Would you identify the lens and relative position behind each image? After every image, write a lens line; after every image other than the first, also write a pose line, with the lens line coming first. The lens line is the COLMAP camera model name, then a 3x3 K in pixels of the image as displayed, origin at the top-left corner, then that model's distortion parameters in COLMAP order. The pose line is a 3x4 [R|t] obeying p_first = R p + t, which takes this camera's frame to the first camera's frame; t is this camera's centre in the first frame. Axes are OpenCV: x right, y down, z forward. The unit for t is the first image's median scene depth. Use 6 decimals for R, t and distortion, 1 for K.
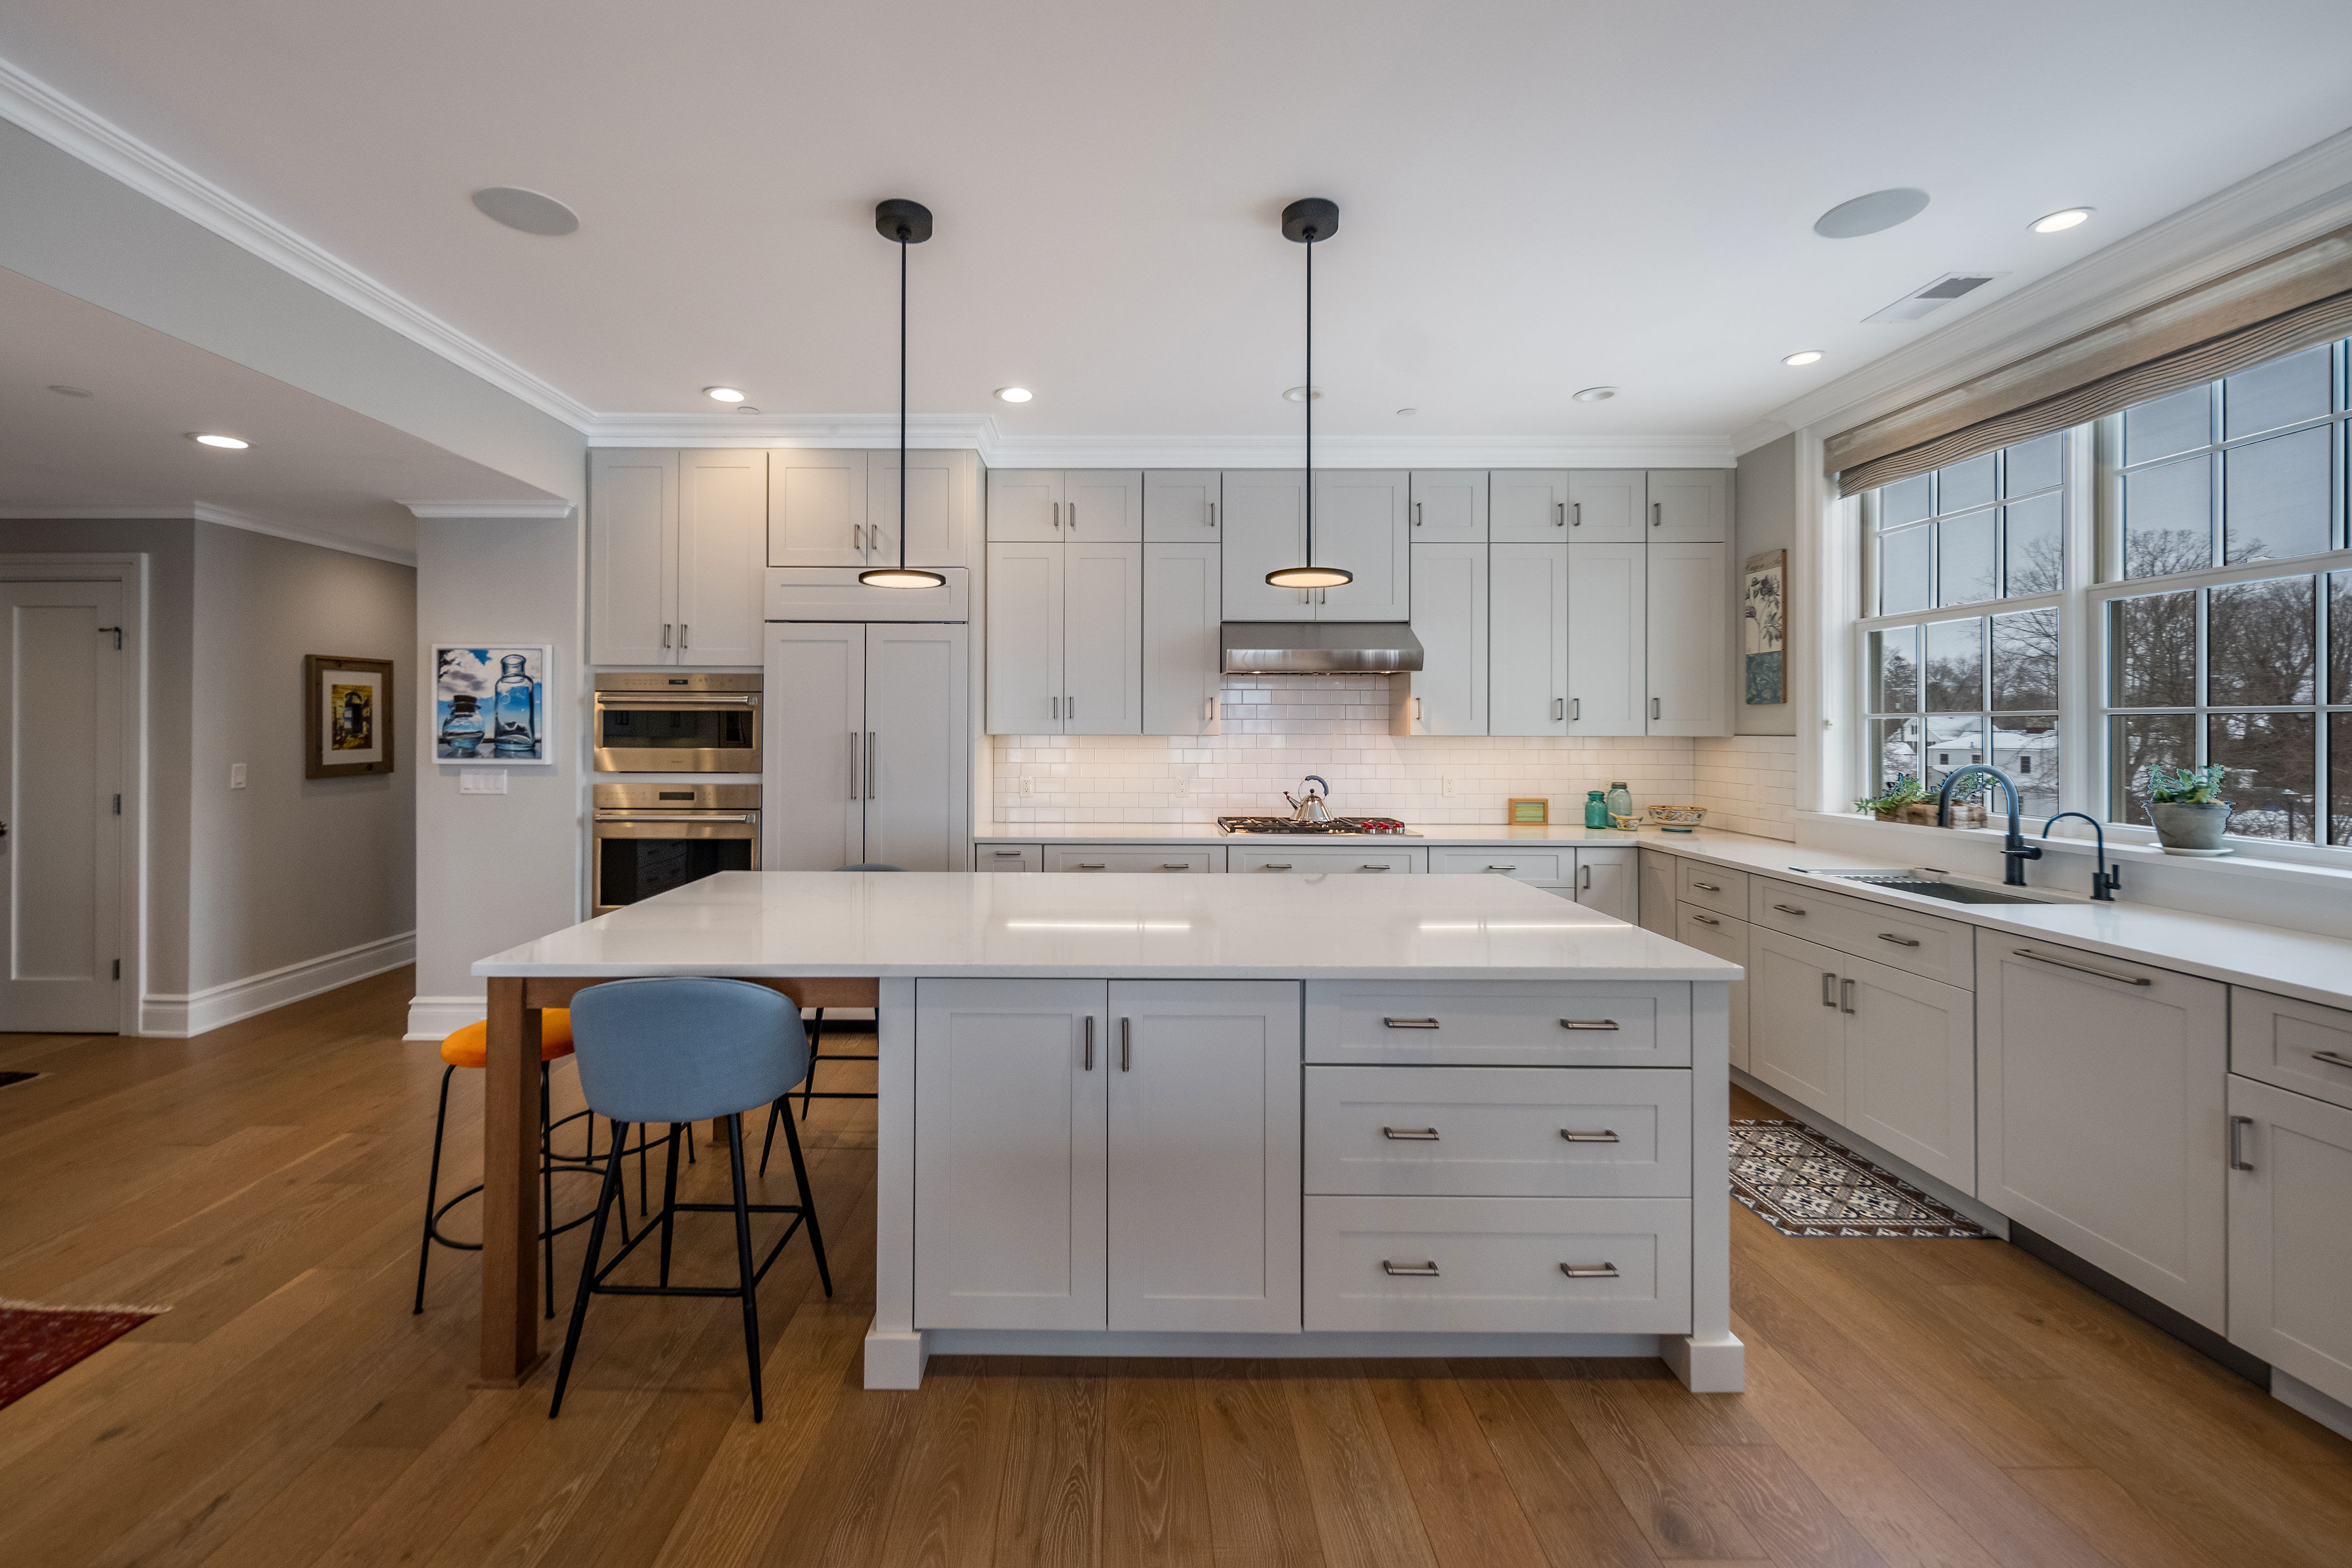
lens RADIAL K [[953.5, 0, 1119.8], [0, 953.5, 718.4], [0, 0, 1]] dist [0.000072, -0.000146]
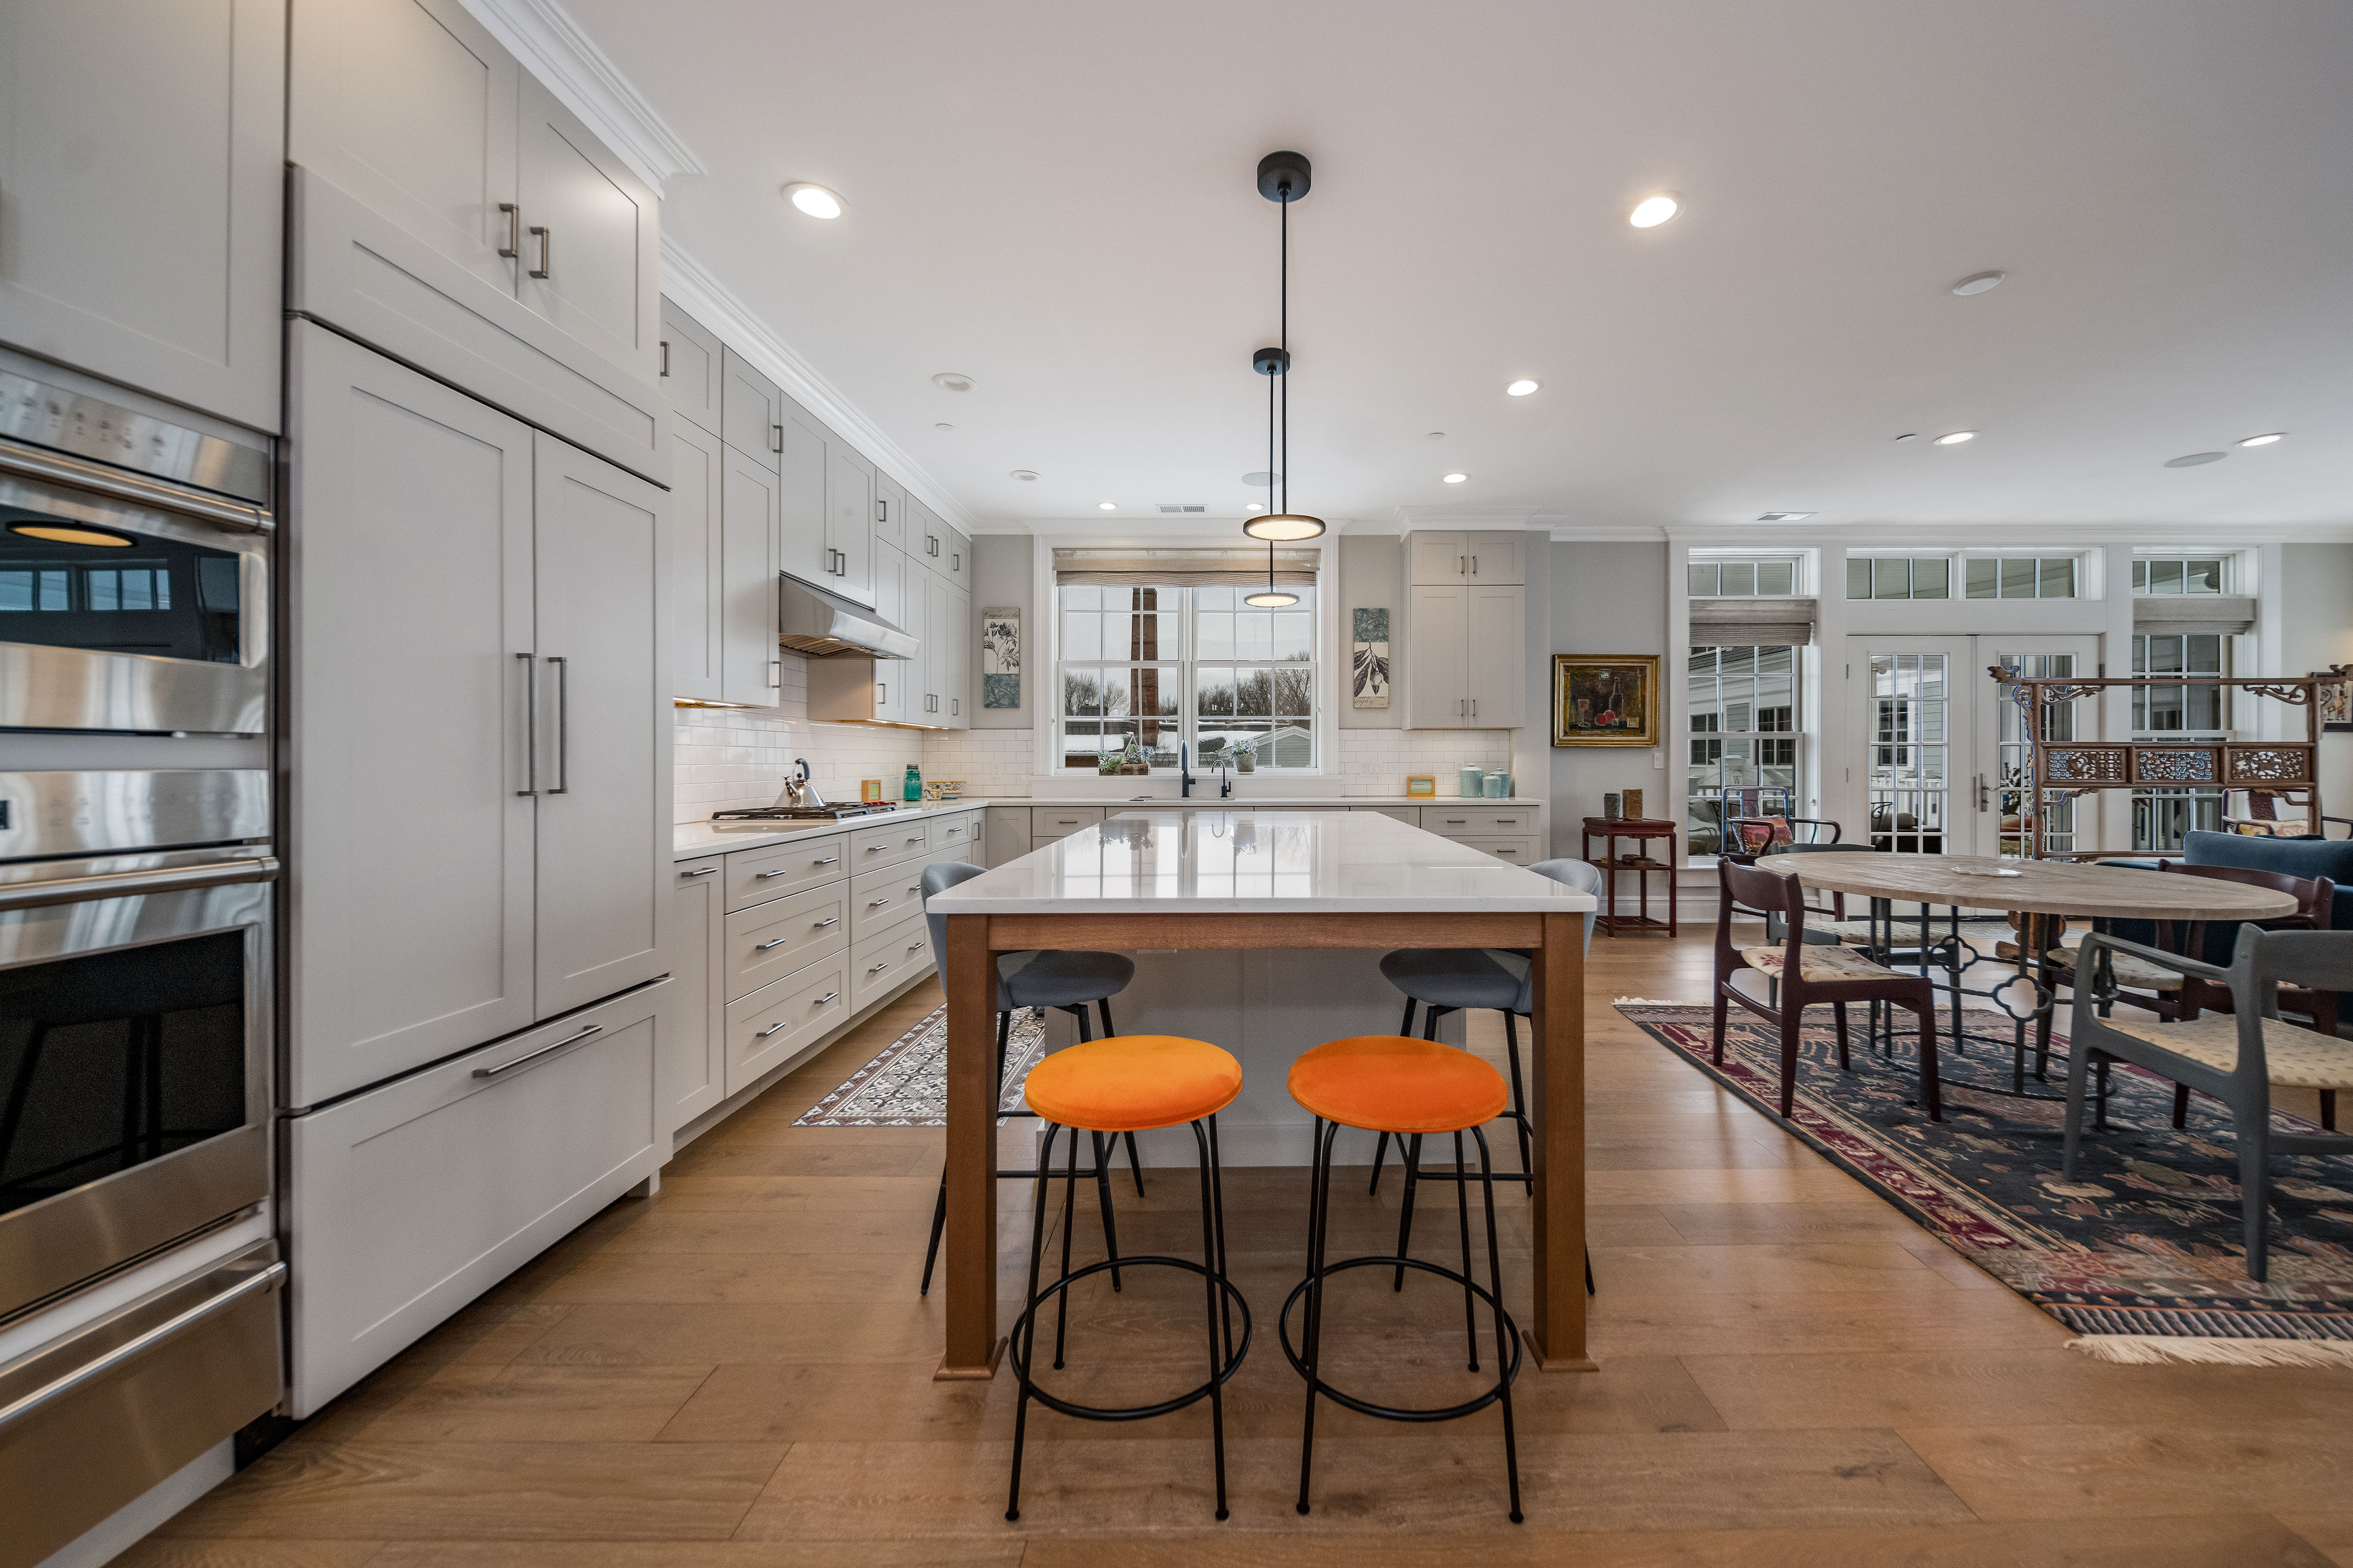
lens RADIAL K [[869.3, 0, 1266.4], [0, 869.3, 754.5], [0, 0, 1]] dist [0.001008, 0.000063]
pose [[-0.038468, 0.005257, 0.999246, -0.712095], [-0.007310, 0.999958, -0.005542, 0.063249], [-0.999233, -0.007518, -0.038428, 0.642658]]
